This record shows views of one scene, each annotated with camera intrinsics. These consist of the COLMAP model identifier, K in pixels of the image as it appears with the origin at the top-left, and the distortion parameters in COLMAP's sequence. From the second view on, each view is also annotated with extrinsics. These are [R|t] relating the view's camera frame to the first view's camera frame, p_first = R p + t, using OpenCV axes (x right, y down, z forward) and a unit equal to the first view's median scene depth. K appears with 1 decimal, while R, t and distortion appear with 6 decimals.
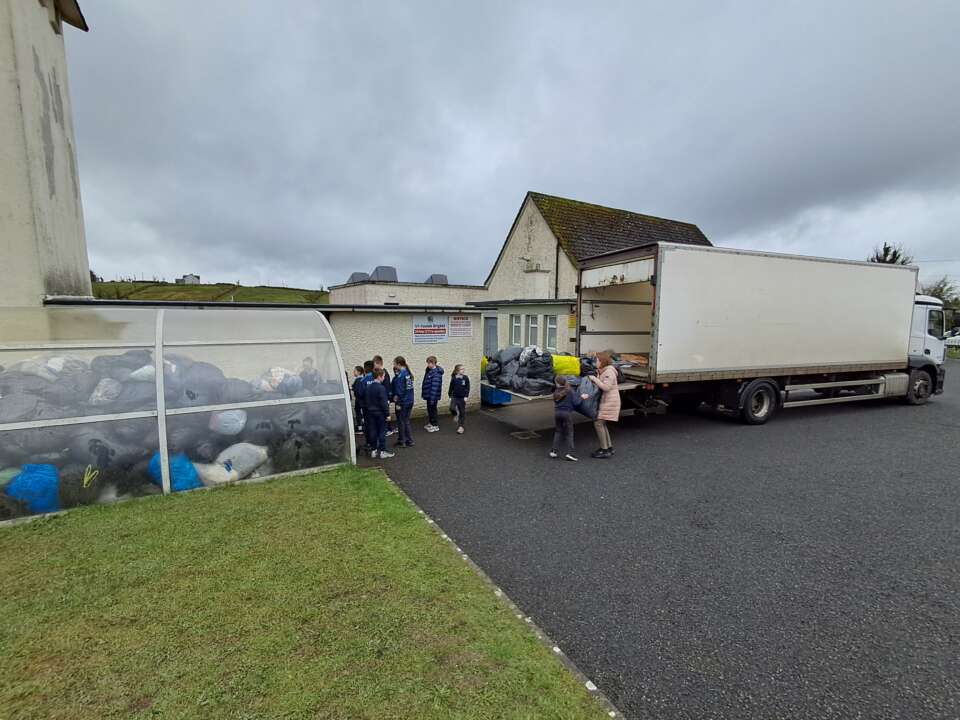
lens RADIAL K [[435.0, 0, 481.8], [0, 435.0, 369.0], [0, 0, 1]] dist [-0.007038, -0.000537]
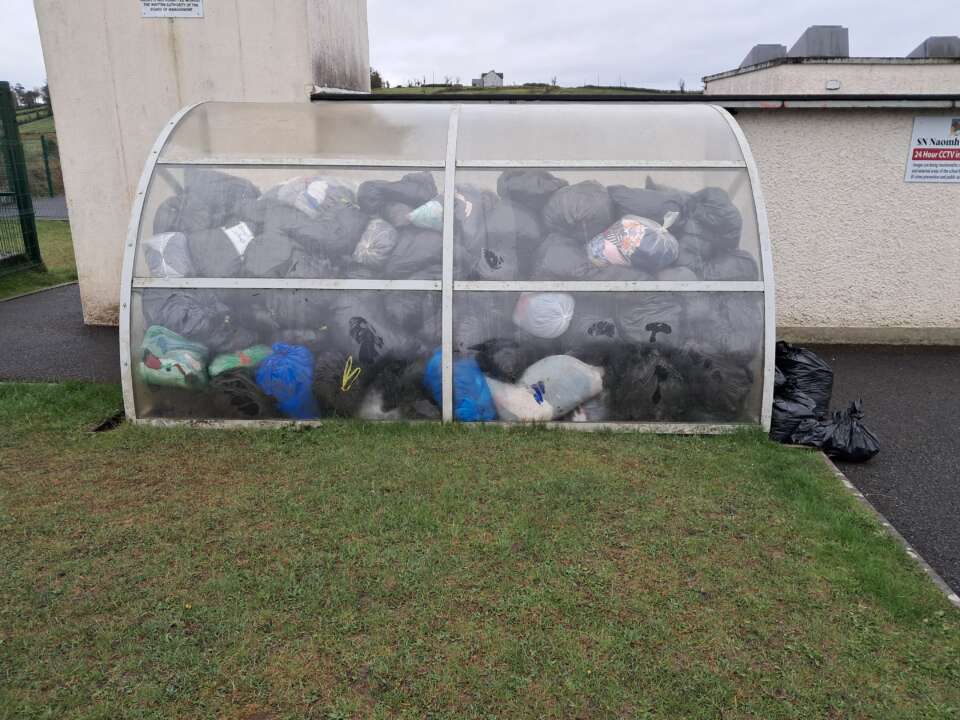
lens RADIAL K [[760.9, 0, 480.0], [0, 760.9, 360.0], [0, 0, 1]] dist [0.190656, -0.297701]
pose [[0.825887, 0.156005, -0.541824, -0.127725], [-0.065652, 0.981031, 0.182394, 0.008769], [0.560000, -0.115065, 0.820463, 0.165758]]
